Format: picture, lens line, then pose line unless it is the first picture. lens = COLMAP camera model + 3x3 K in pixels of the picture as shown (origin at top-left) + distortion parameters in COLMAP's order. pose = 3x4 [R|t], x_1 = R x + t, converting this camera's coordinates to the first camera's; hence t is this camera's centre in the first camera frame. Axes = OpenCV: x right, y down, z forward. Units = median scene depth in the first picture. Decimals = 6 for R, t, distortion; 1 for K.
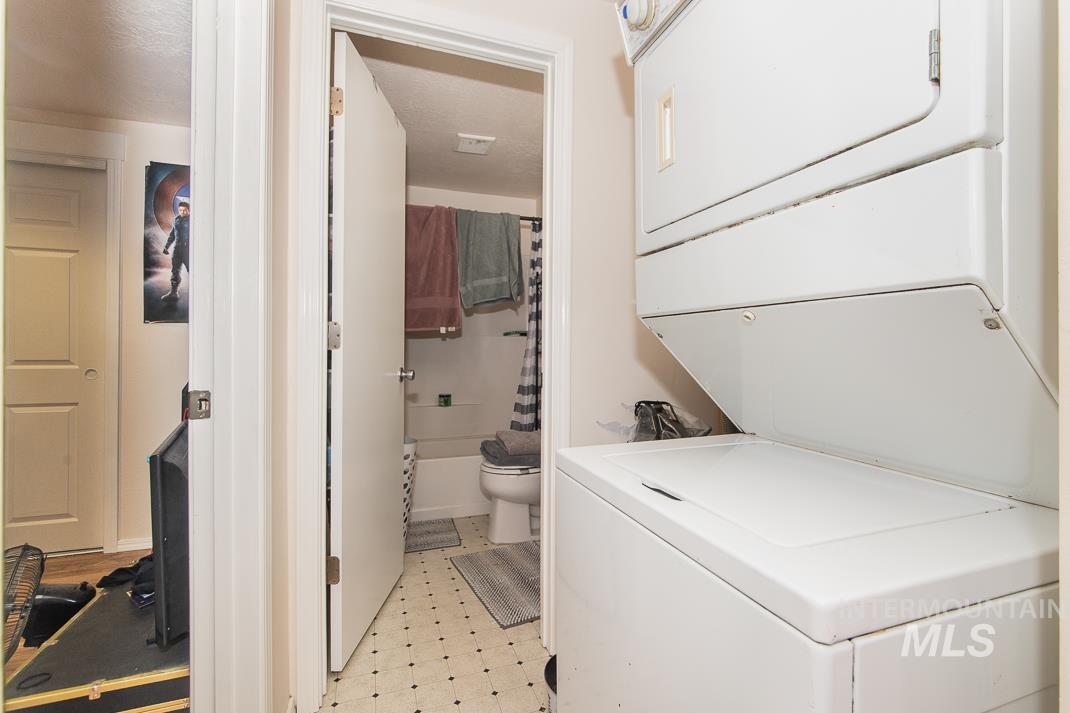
lens RADIAL K [[461.0, 0, 527.9], [0, 461.0, 354.4], [0, 0, 1]] dist [-0.000778, -0.000319]
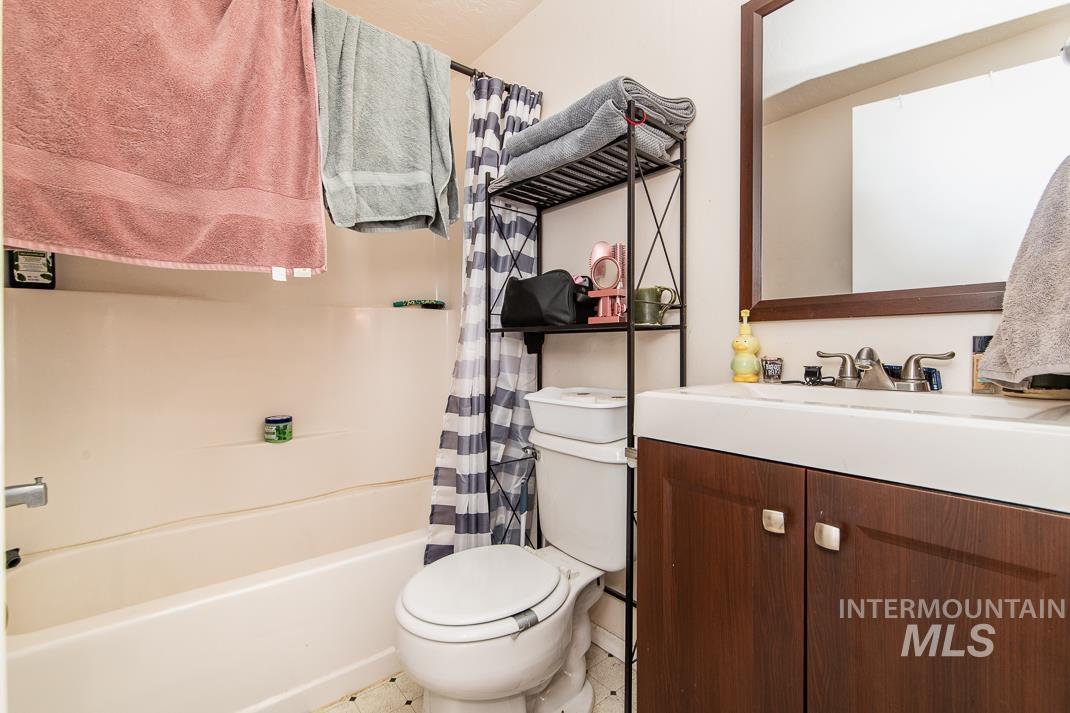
lens RADIAL K [[461.0, 0, 540.8], [0, 461.0, 357.3], [0, 0, 1]] dist [-0.000778, -0.000319]
pose [[0.932911, -0.007031, 0.360038, -0.109944], [0.002401, 0.999909, 0.013305, 0.018271], [-0.360098, -0.011547, 0.932843, 0.503253]]
